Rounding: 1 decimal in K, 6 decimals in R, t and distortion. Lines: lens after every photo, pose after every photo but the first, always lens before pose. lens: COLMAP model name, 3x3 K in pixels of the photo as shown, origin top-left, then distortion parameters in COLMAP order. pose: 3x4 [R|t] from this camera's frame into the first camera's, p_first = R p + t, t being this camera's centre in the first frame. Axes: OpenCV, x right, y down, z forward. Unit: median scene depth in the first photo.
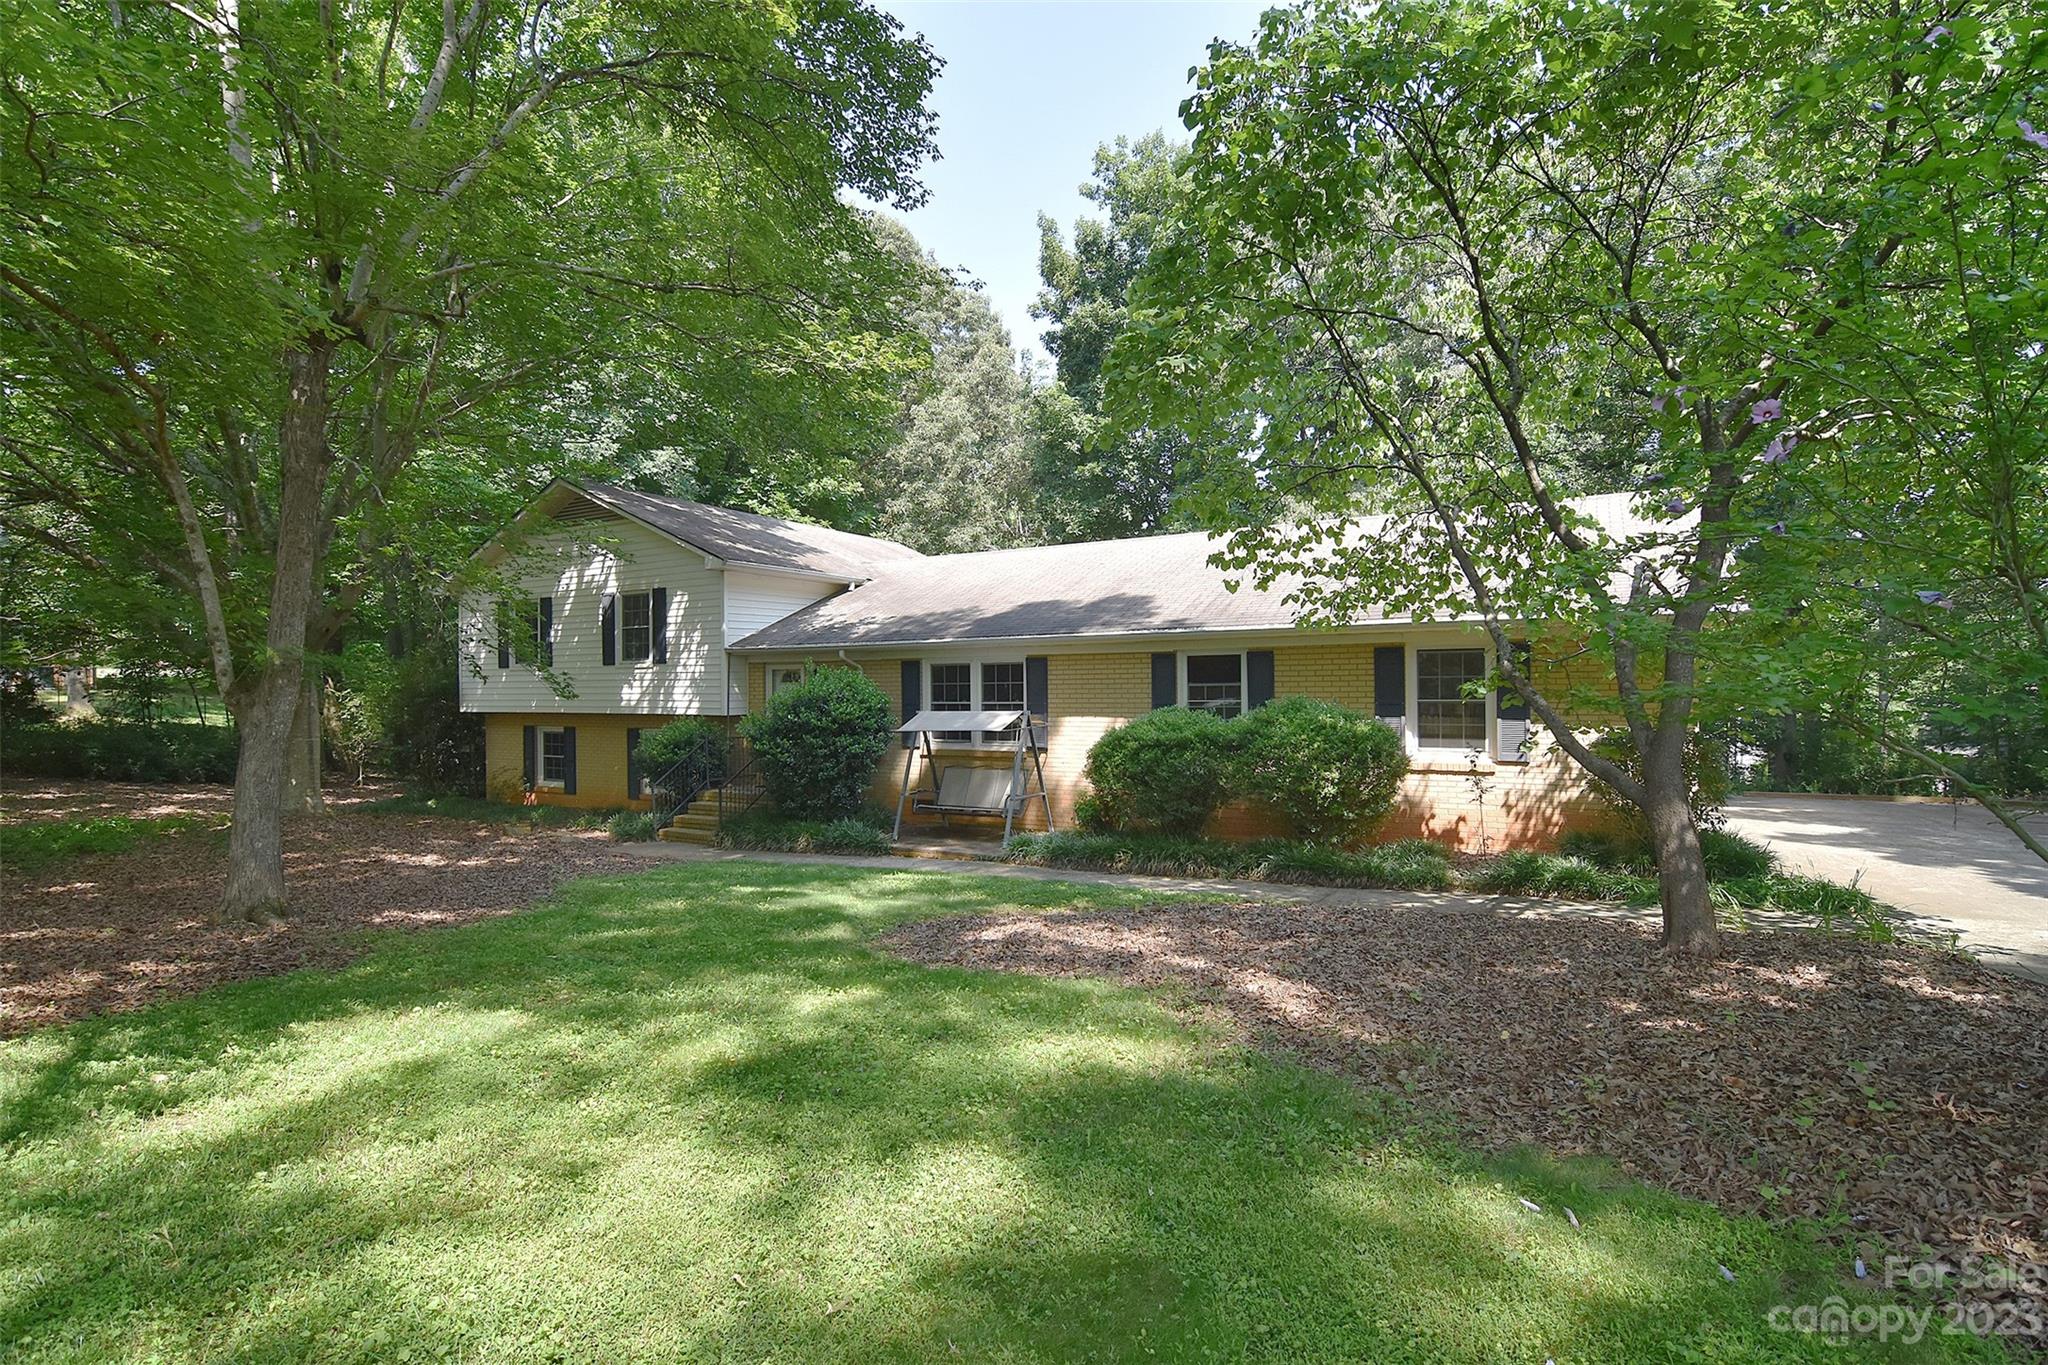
lens RADIAL K [[976.7, 0, 1024.0], [0, 976.7, 682.5], [0, 0, 1]] dist [-0.002461, -0.000367]
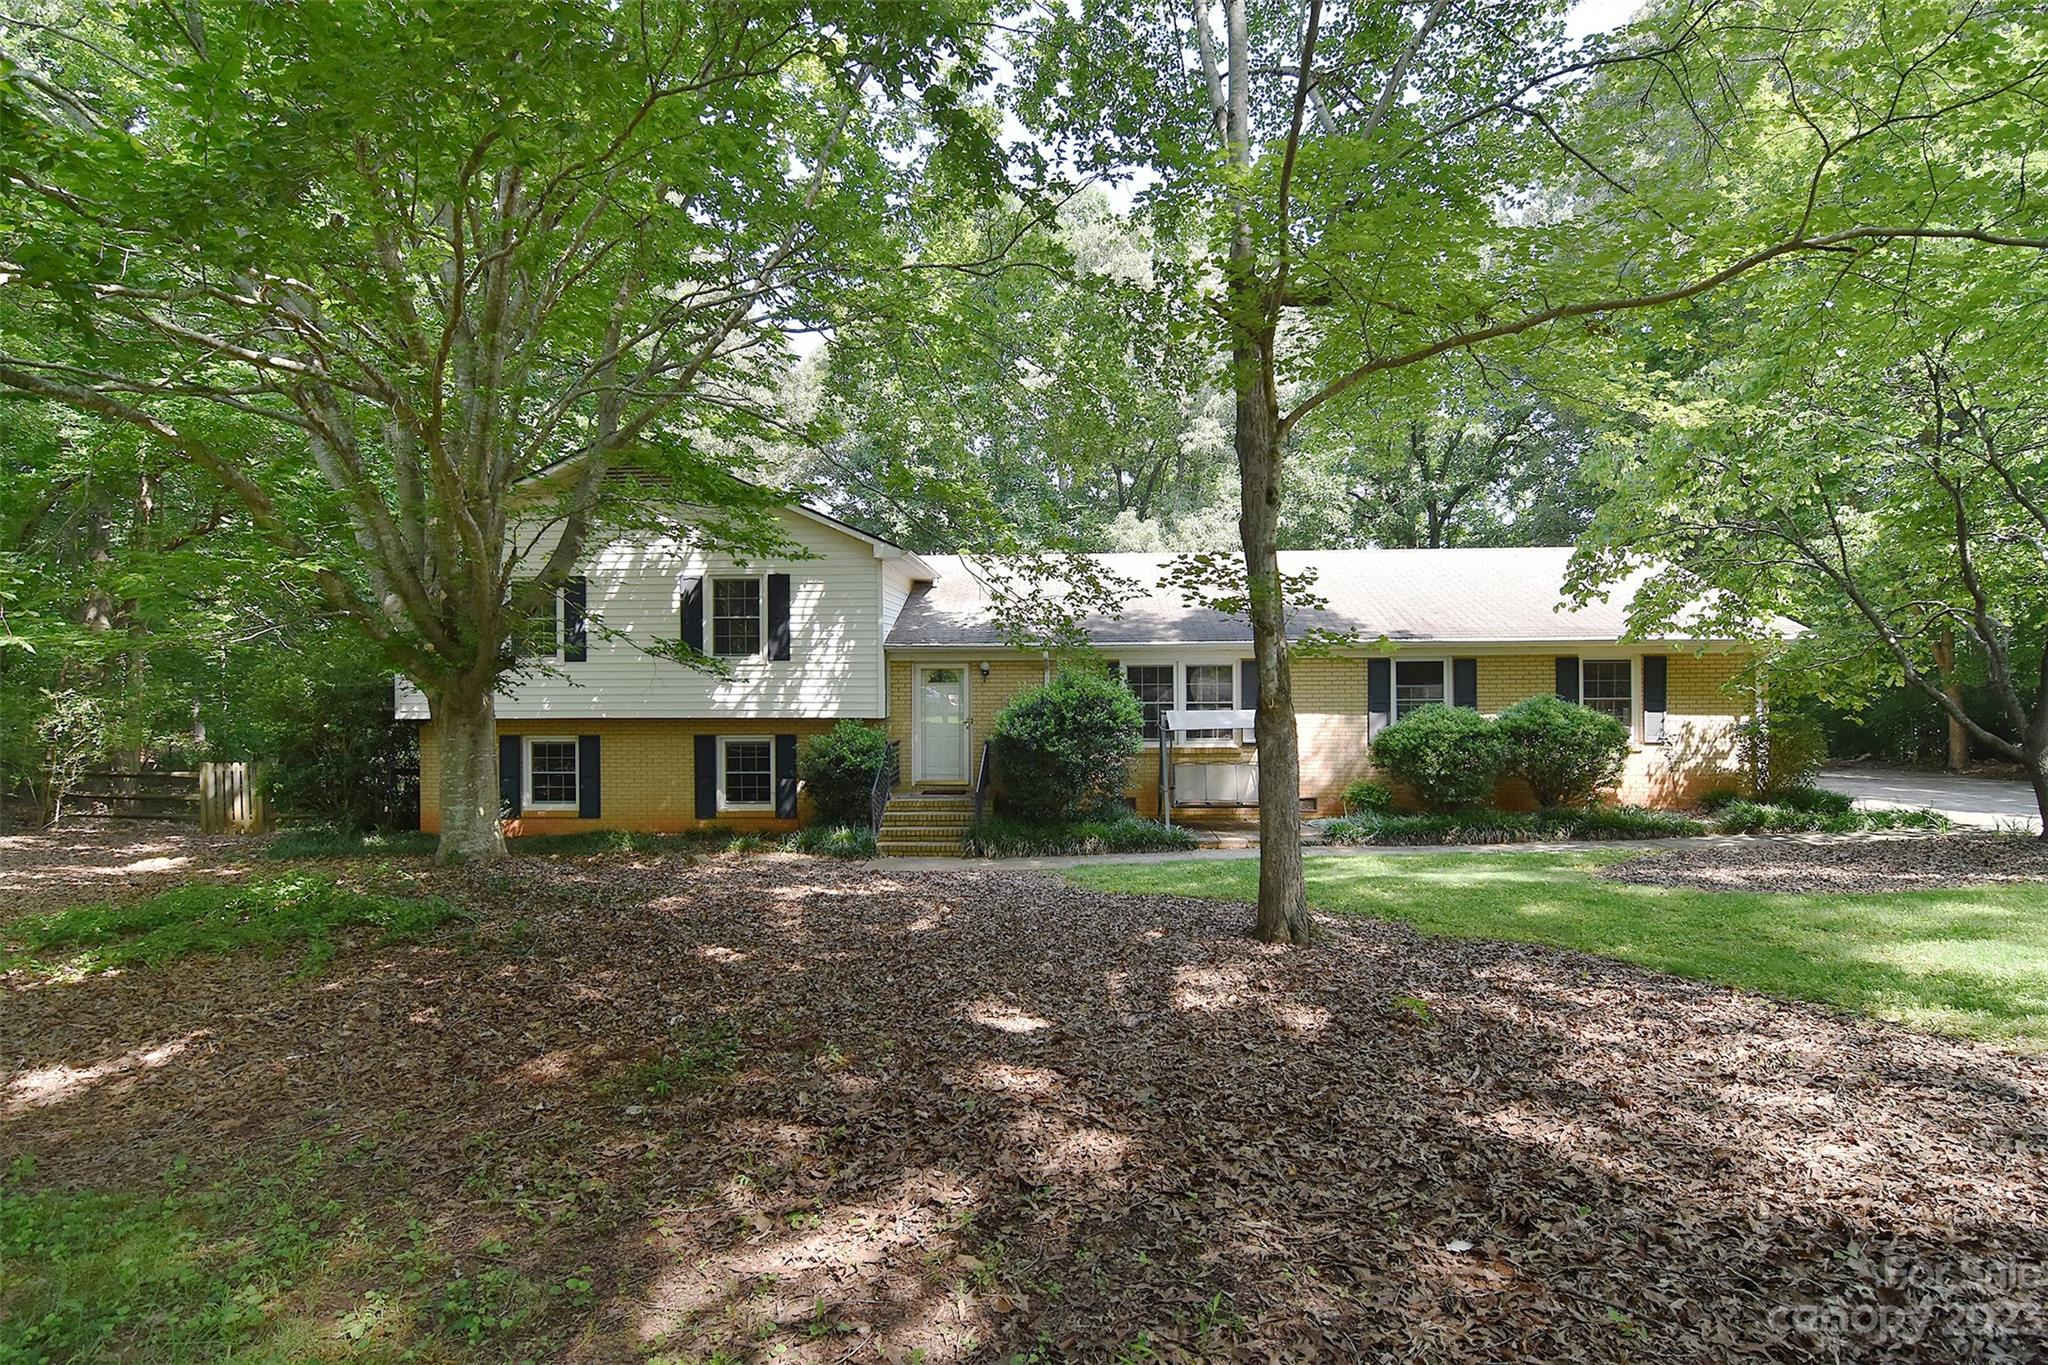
lens RADIAL K [[976.7, 0, 1024.0], [0, 976.7, 682.5], [0, 0, 1]] dist [-0.002461, -0.000367]
pose [[0.881692, 0.012195, 0.471668, -0.602679], [-0.004607, 0.999841, -0.017240, 0.015179], [-0.471803, 0.013027, 0.881608, 0.125311]]
